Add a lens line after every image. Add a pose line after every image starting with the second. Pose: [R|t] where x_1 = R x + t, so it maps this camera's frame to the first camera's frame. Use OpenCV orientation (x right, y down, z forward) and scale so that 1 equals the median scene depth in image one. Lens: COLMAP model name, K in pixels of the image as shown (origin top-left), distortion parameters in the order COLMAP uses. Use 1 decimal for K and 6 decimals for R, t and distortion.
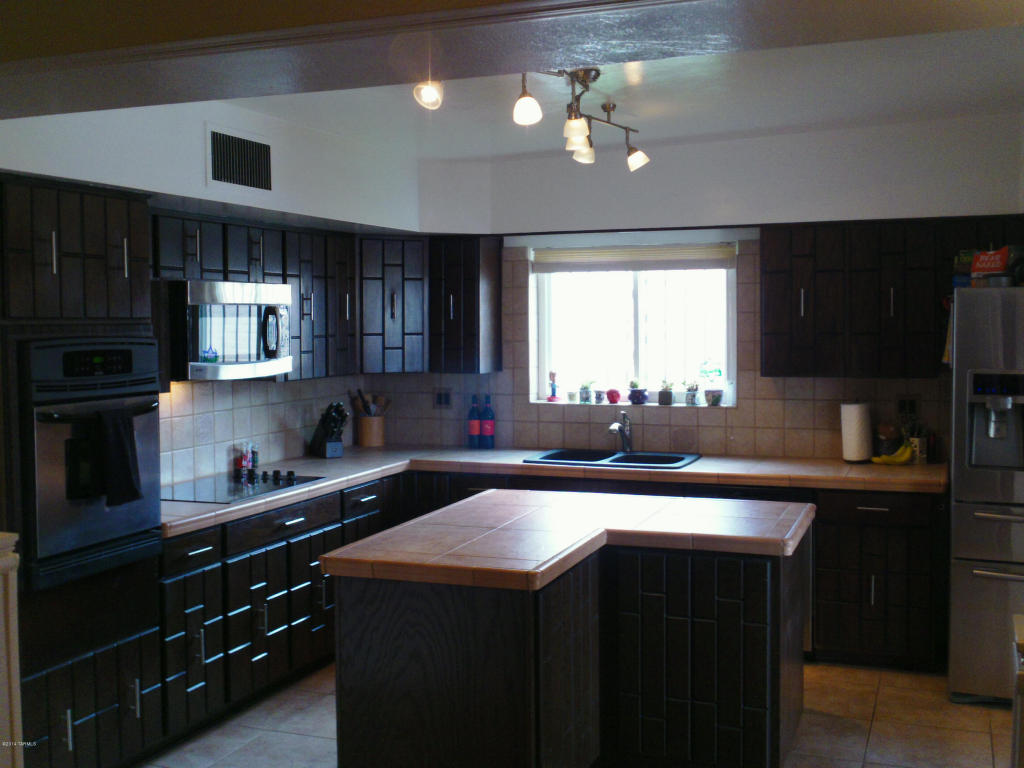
lens RADIAL K [[1138.8, 0, 511.0], [0, 1138.8, 387.5], [0, 0, 1]] dist [0.005007, 0.000000]
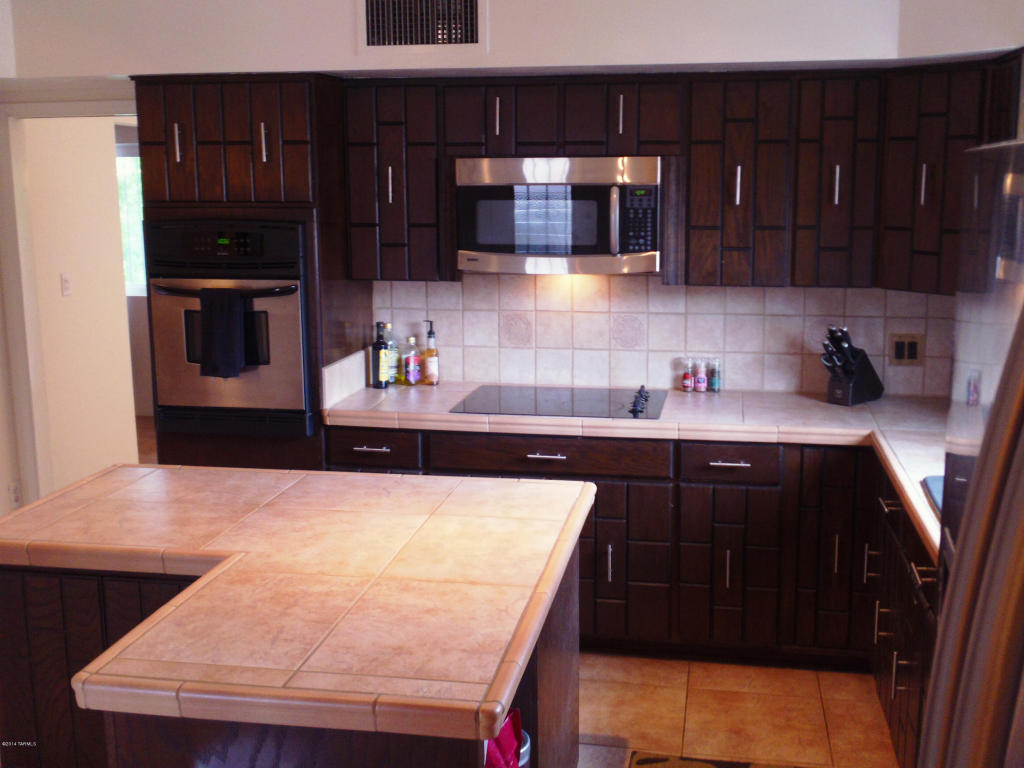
lens RADIAL K [[1138.8, 0, 512.0], [0, 1138.8, 379.9], [0, 0, 1]] dist [0.005007, 0.000000]
pose [[0.185170, 0.174869, -0.967023, 0.520289], [-0.056165, 0.984315, 0.167242, -0.062820], [0.981100, 0.023344, 0.192087, 0.736574]]
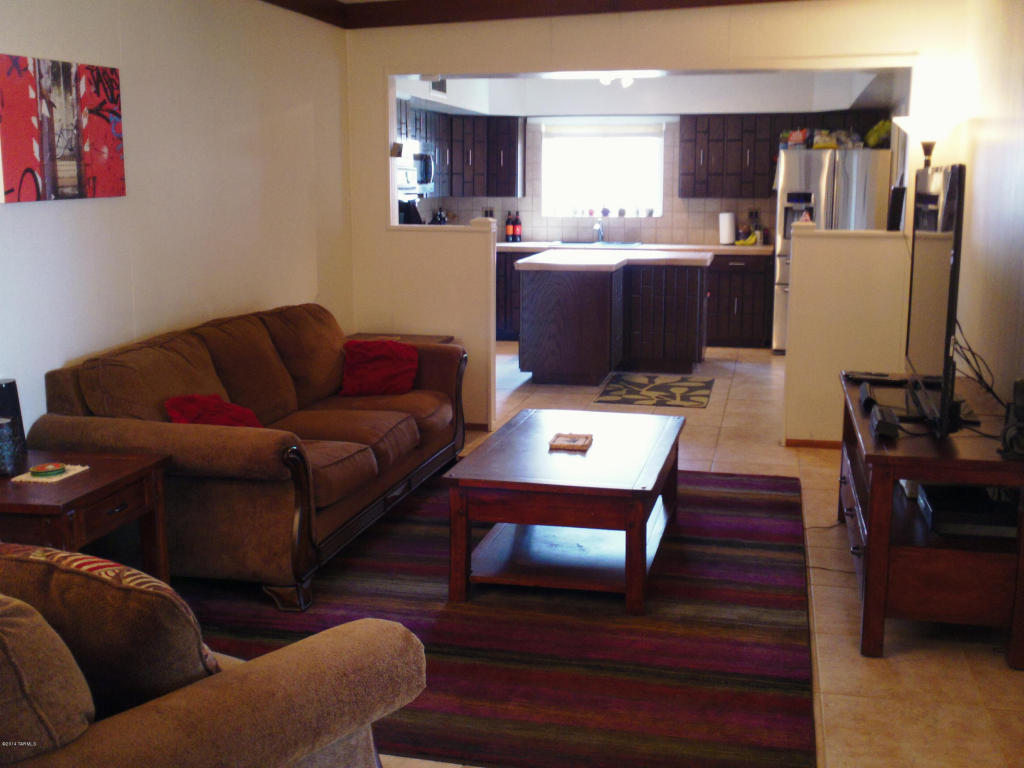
lens RADIAL K [[1138.8, 0, 513.5], [0, 1138.8, 382.4], [0, 0, 1]] dist [0.005007, 0.000000]
pose [[0.989435, -0.014985, 0.144198, -0.310415], [-0.001004, 0.993911, 0.110181, 0.083017], [-0.144971, -0.109162, 0.983396, -0.796949]]
